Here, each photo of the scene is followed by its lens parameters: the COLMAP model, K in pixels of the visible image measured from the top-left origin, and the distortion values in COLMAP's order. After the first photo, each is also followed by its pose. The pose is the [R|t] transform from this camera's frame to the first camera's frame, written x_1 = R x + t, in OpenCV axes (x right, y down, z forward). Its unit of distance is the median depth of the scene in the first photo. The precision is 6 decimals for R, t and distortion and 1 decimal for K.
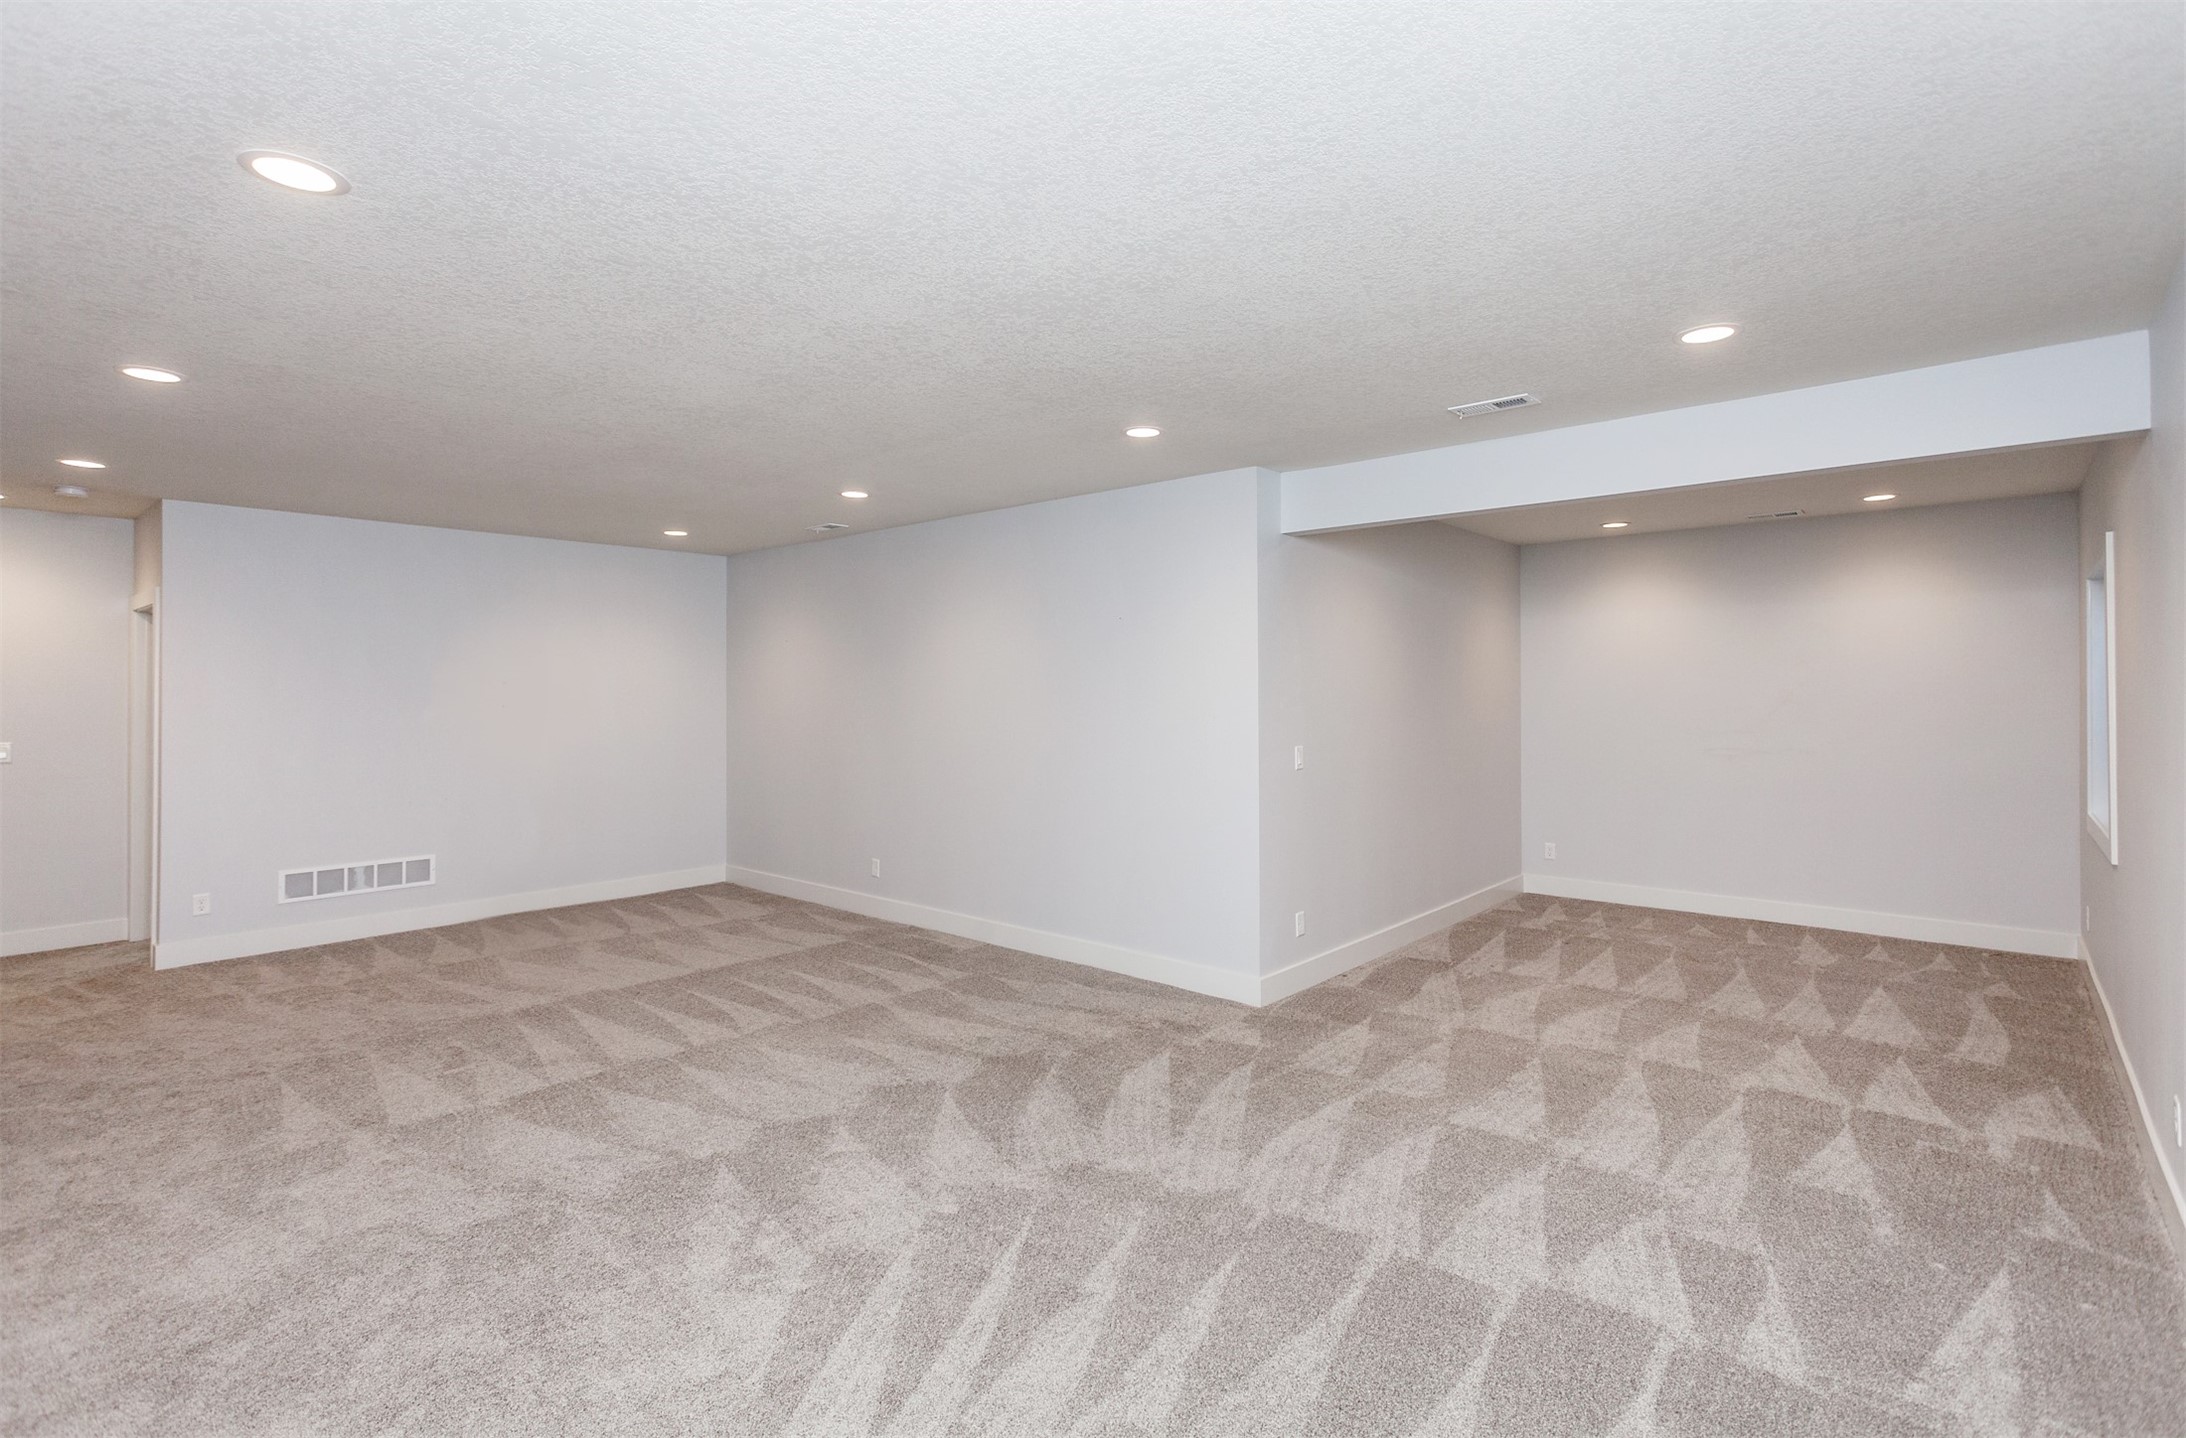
lens RADIAL K [[1004.8, 0, 1095.4], [0, 1004.8, 706.2], [0, 0, 1]] dist [-0.005486, -0.000028]
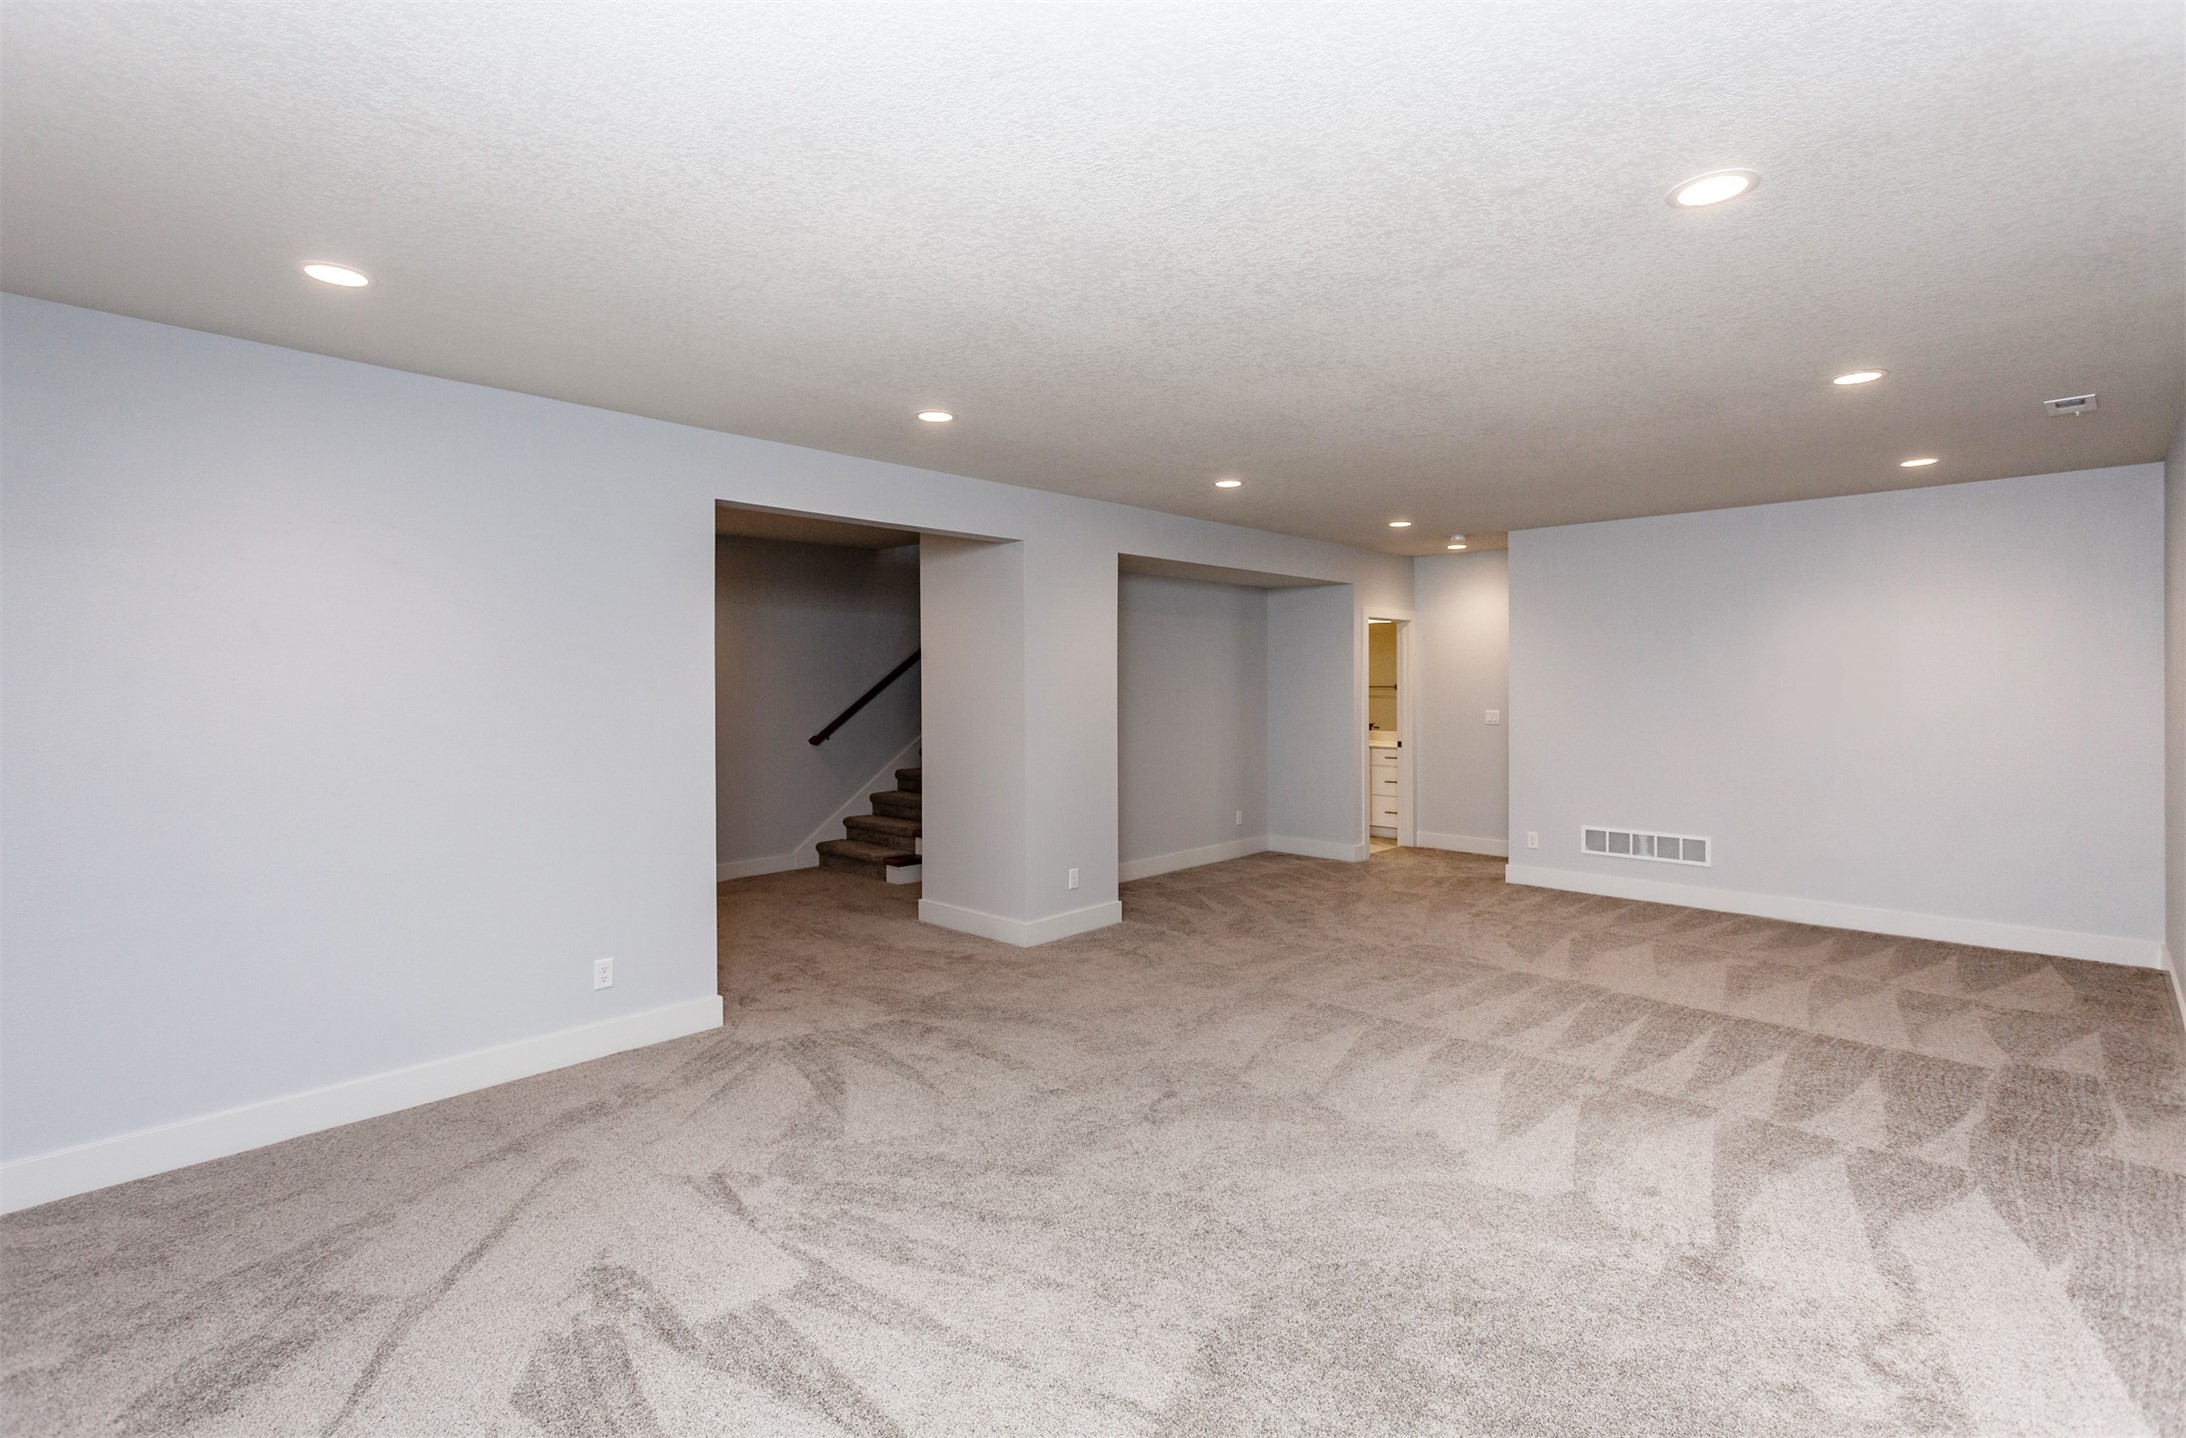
lens RADIAL K [[1004.8, 0, 1095.4], [0, 1004.8, 706.2], [0, 0, 1]] dist [-0.005486, -0.000028]
pose [[-0.033424, 0.029553, -0.999004, 0.388100], [-0.013307, 0.999461, 0.030011, -0.006260], [0.999353, 0.014297, -0.033013, 0.442099]]
